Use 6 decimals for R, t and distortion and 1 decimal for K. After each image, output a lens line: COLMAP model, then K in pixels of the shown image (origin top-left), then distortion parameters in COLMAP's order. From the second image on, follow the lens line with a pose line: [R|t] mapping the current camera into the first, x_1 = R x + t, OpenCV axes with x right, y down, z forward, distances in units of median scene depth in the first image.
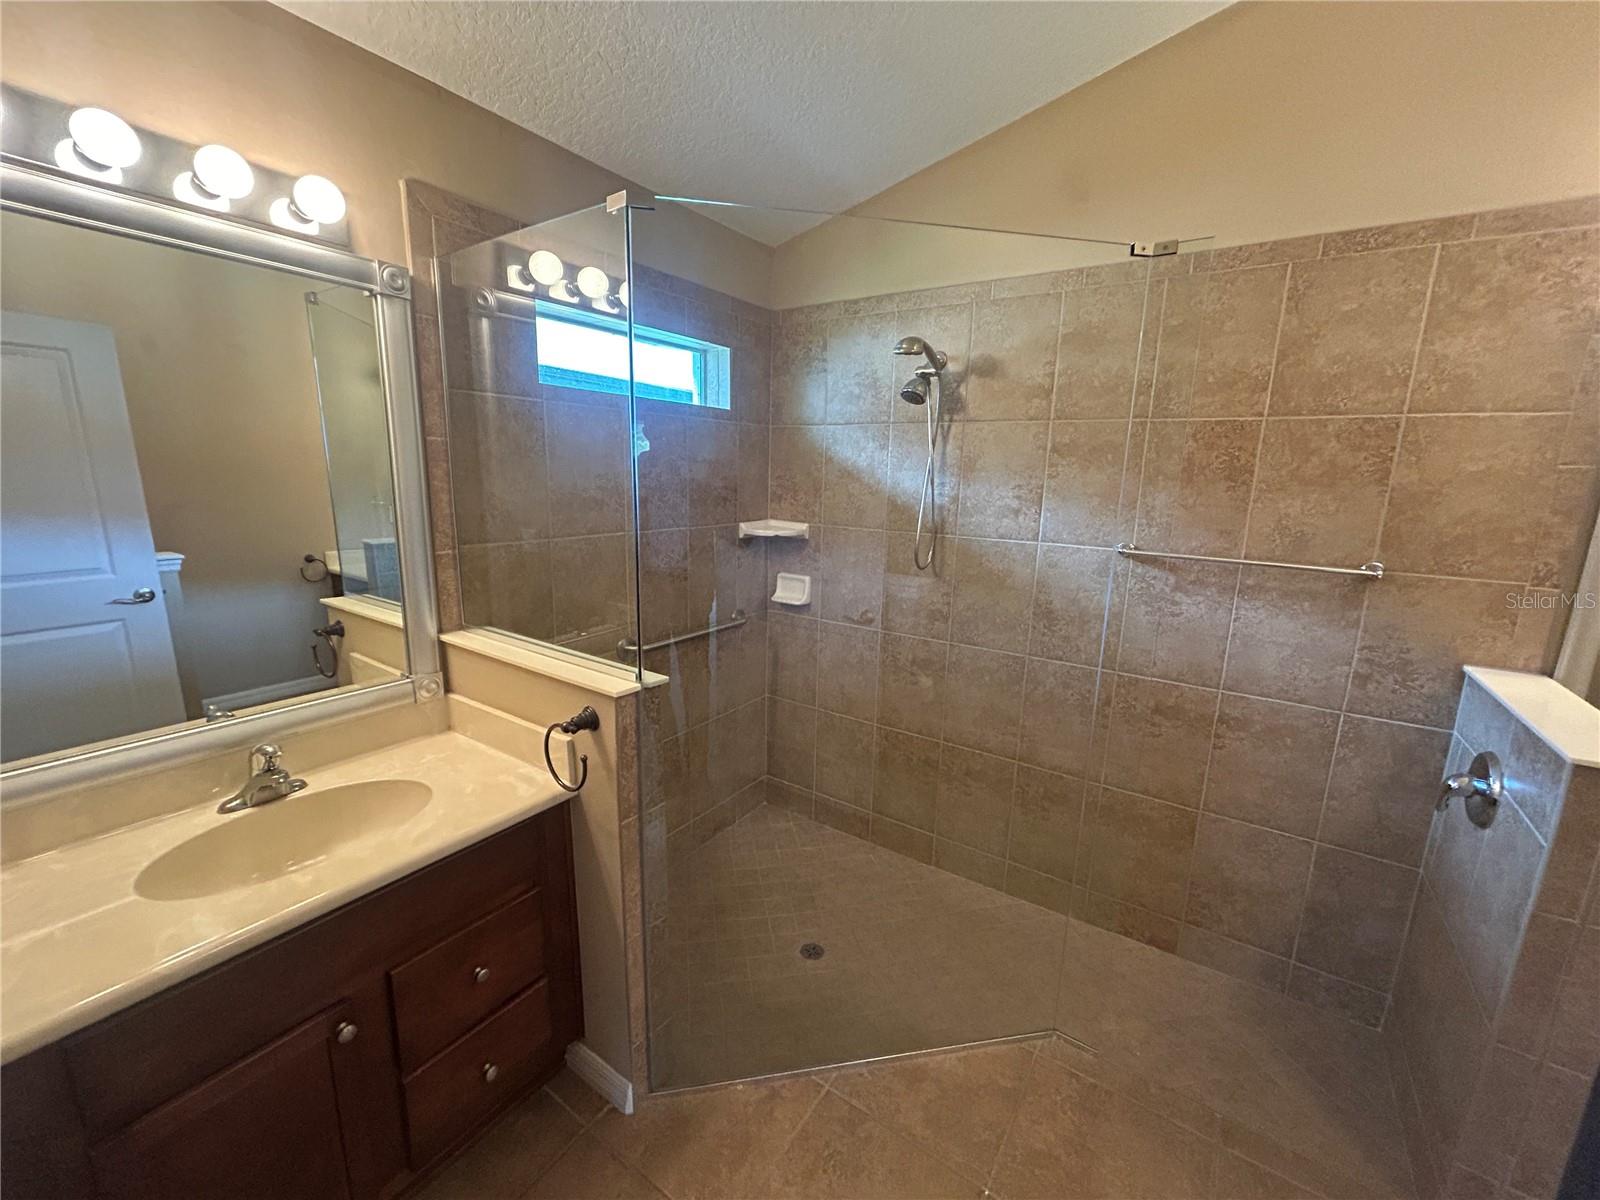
lens RADIAL K [[642.1, 0, 798.0], [0, 642.1, 600.2], [0, 0, 1]] dist [0.001595, -0.000234]
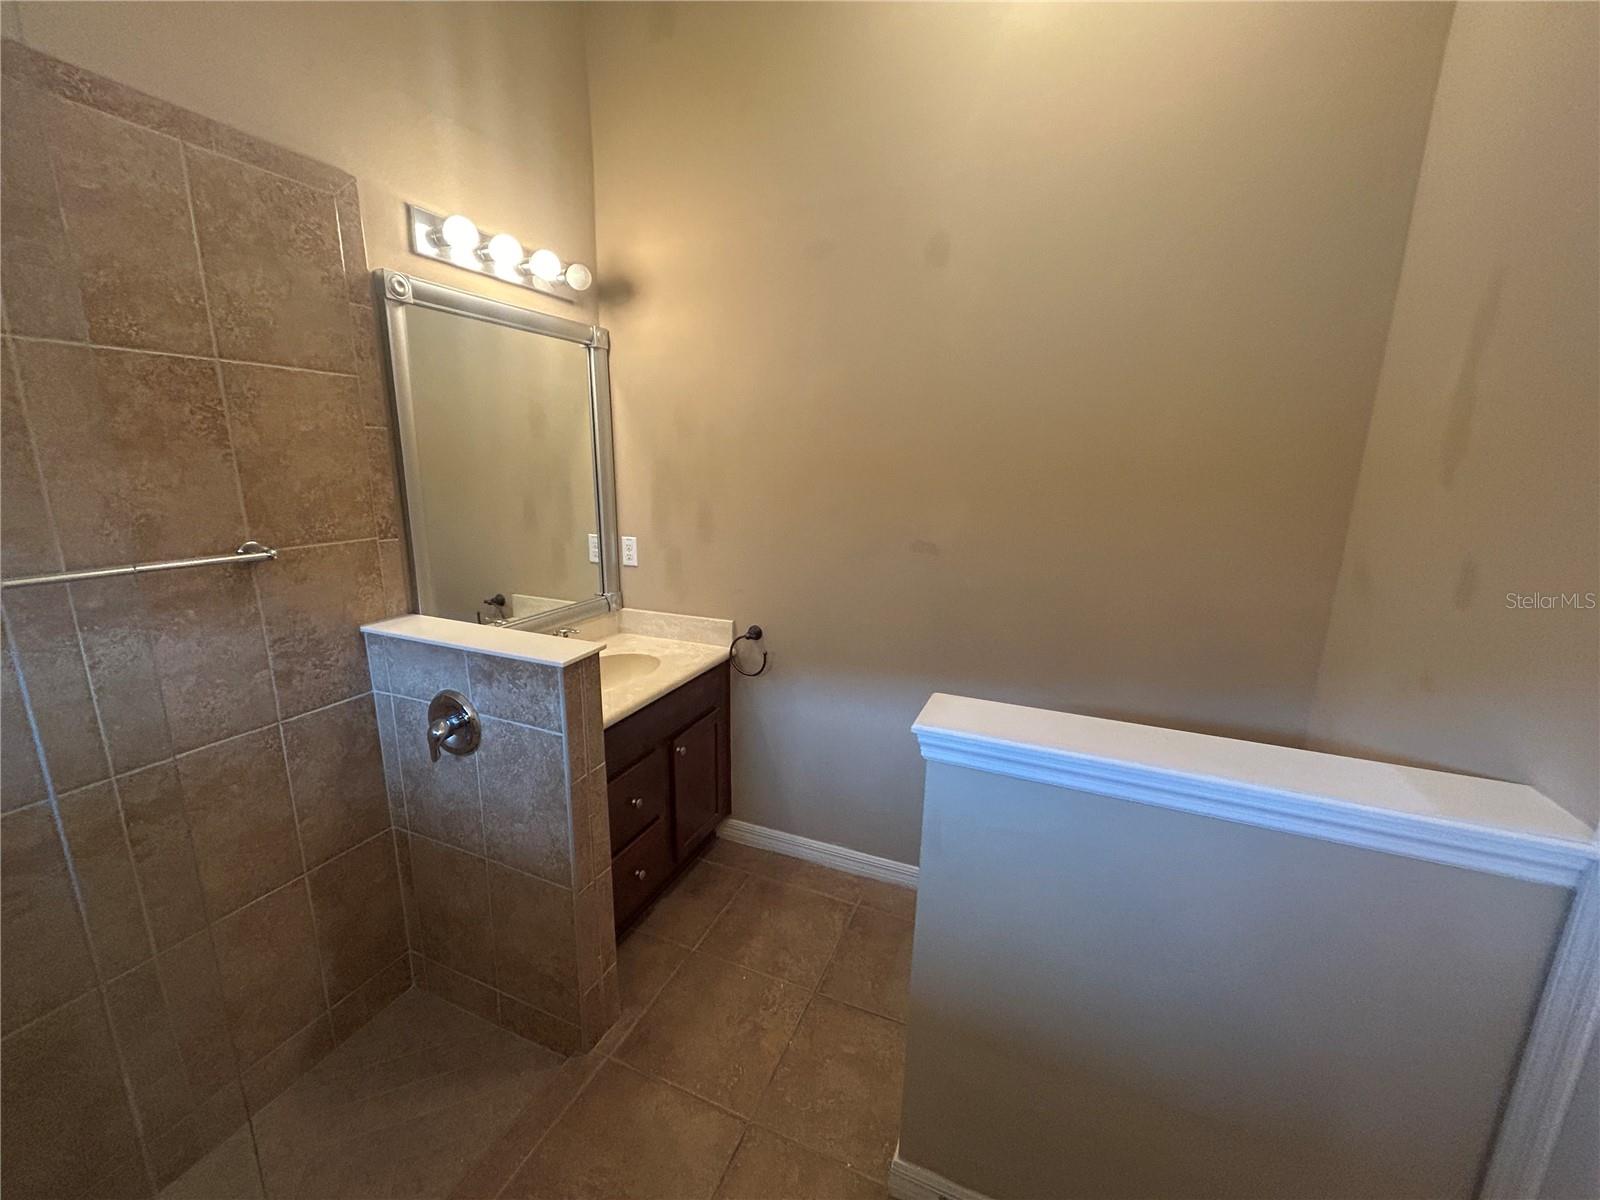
lens RADIAL K [[642.1, 0, 793.9], [0, 642.1, 597.7], [0, 0, 1]] dist [0.001595, -0.000234]
pose [[-0.186081, -0.238229, 0.953216, -0.035506], [0.183954, 0.944558, 0.271975, -0.090201], [-0.965161, 0.225957, -0.131941, 0.469853]]
